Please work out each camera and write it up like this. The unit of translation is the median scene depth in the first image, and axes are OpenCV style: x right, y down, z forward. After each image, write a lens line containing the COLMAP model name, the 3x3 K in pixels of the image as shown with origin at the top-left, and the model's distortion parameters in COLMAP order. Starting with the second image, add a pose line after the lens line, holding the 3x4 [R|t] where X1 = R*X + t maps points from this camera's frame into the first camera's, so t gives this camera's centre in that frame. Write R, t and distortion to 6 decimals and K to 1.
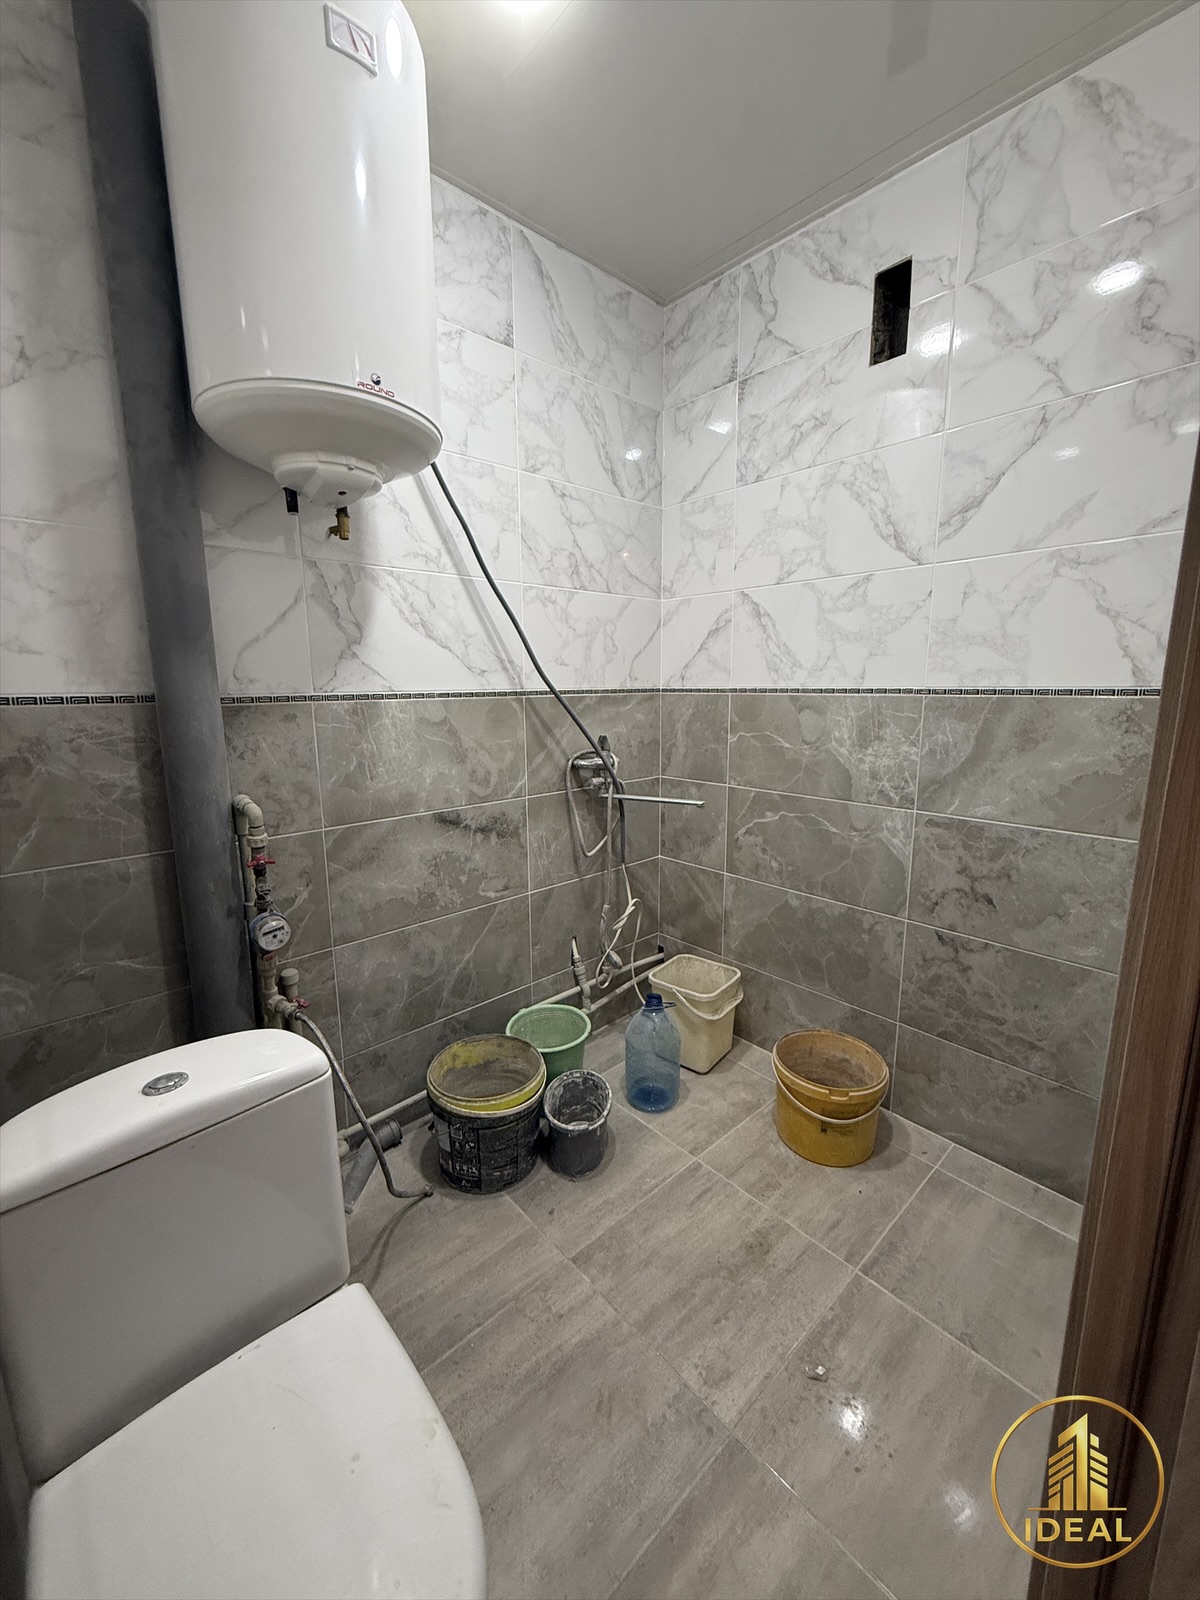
lens RADIAL K [[638.9, 0, 600.5], [0, 638.9, 793.5], [0, 0, 1]] dist [0.001034, -0.000322]
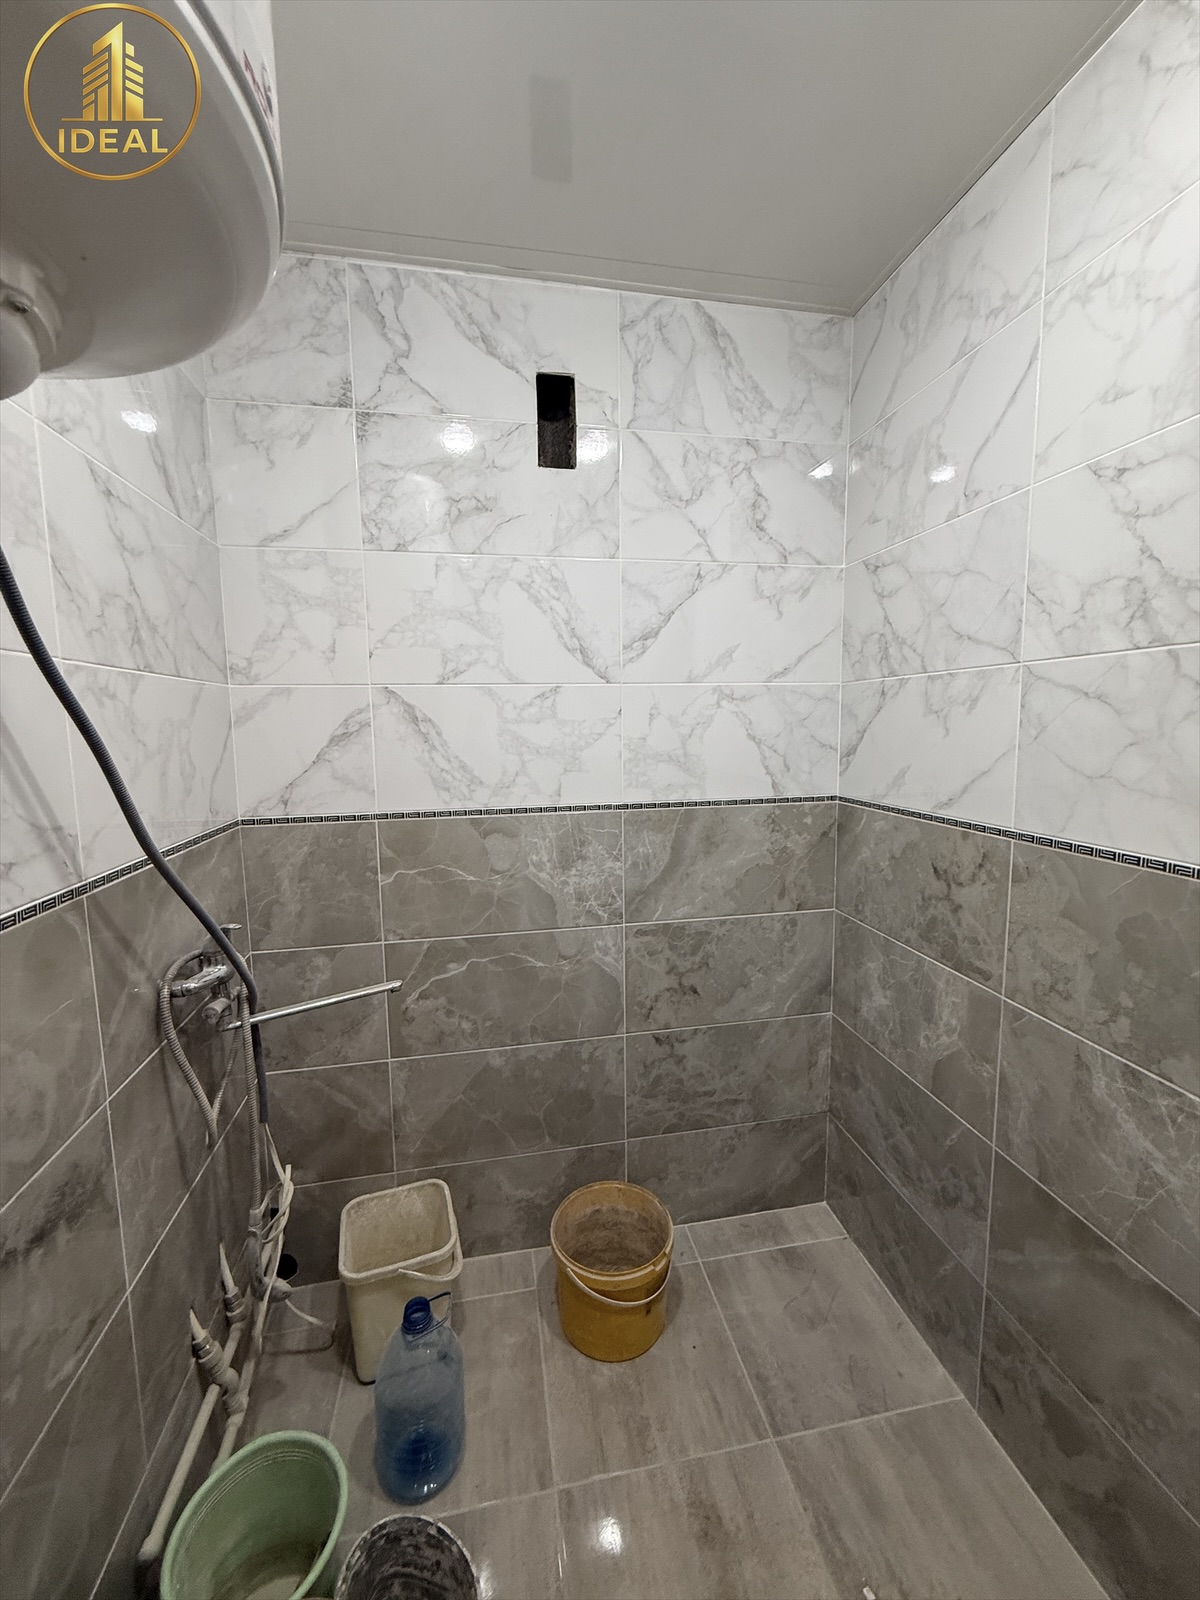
lens RADIAL K [[638.9, 0, 599.5], [0, 638.9, 794.1], [0, 0, 1]] dist [0.001034, -0.000322]
pose [[0.524206, -0.096157, 0.846146, -0.340912], [0.156355, 0.987581, 0.015364, -0.189800], [-0.837115, 0.124245, 0.532730, 0.466062]]
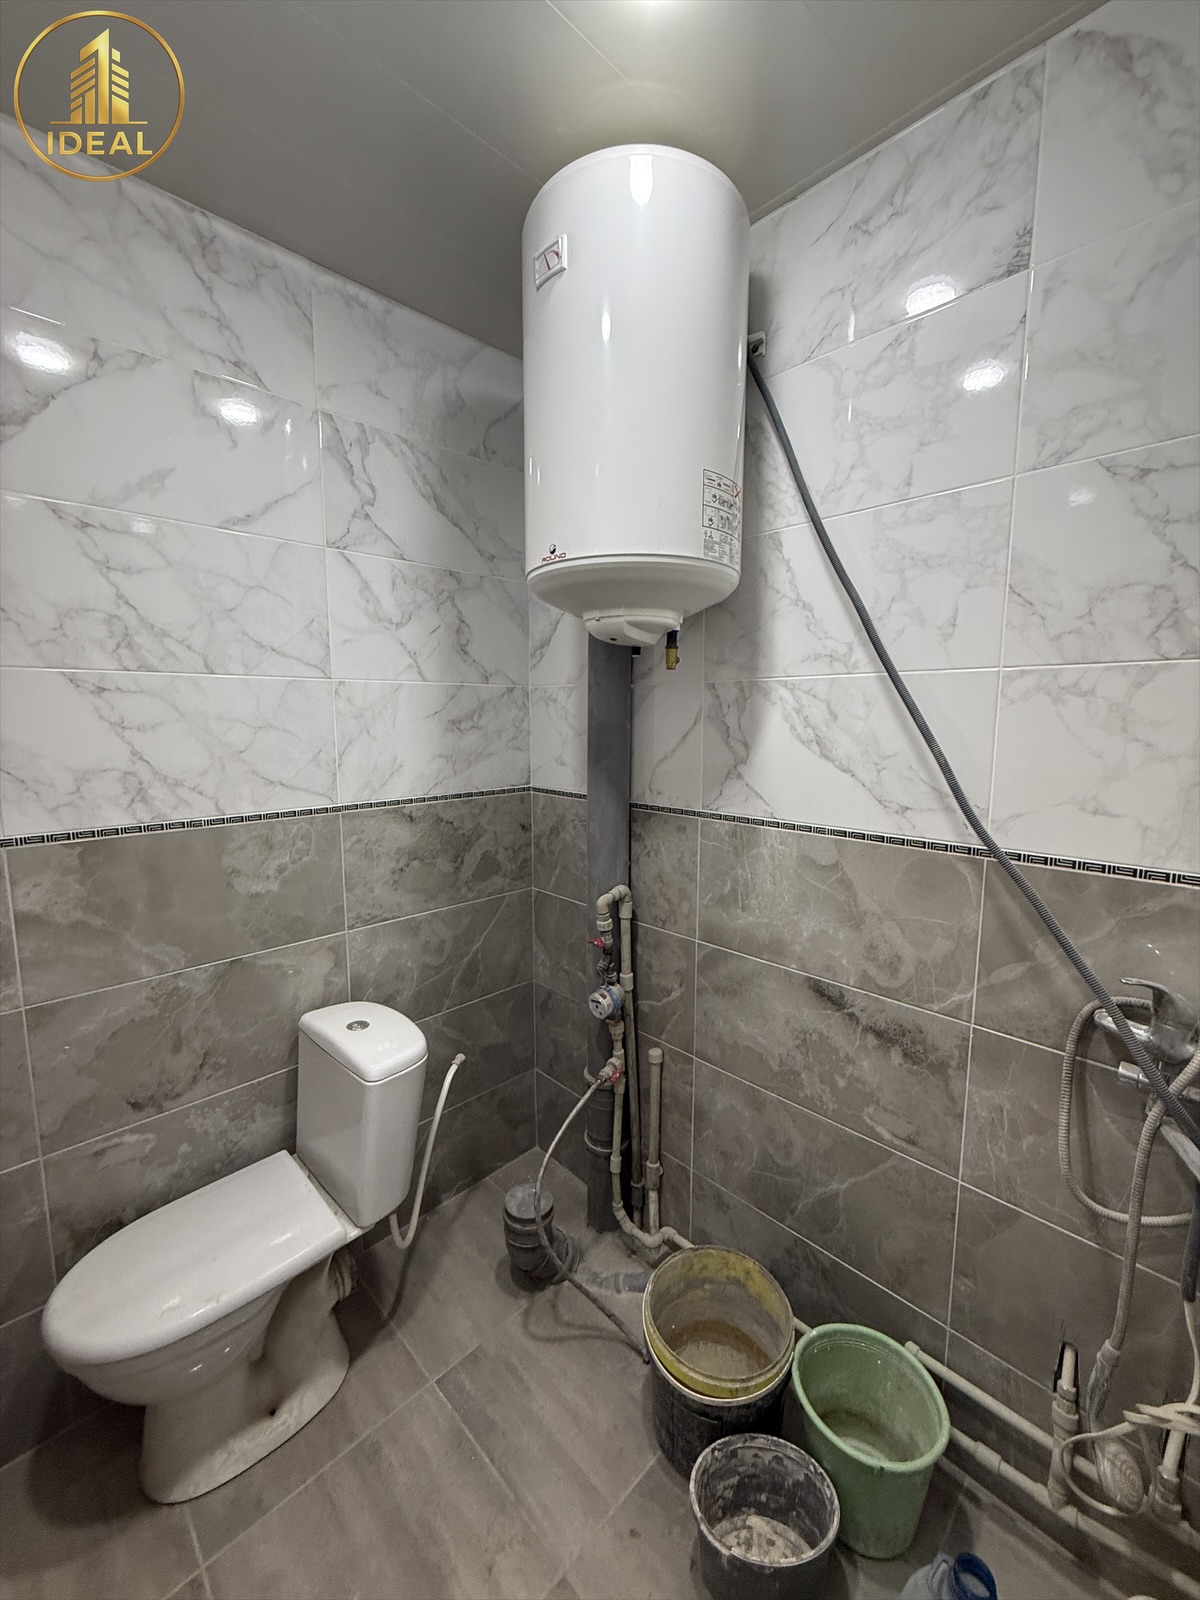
lens RADIAL K [[638.9, 0, 599.3], [0, 638.9, 792.9], [0, 0, 1]] dist [0.001034, -0.000322]
pose [[0.033403, 0.129369, -0.991034, 0.478834], [-0.173756, 0.977239, 0.121712, -0.240622], [0.984222, 0.168132, 0.055121, 0.670146]]
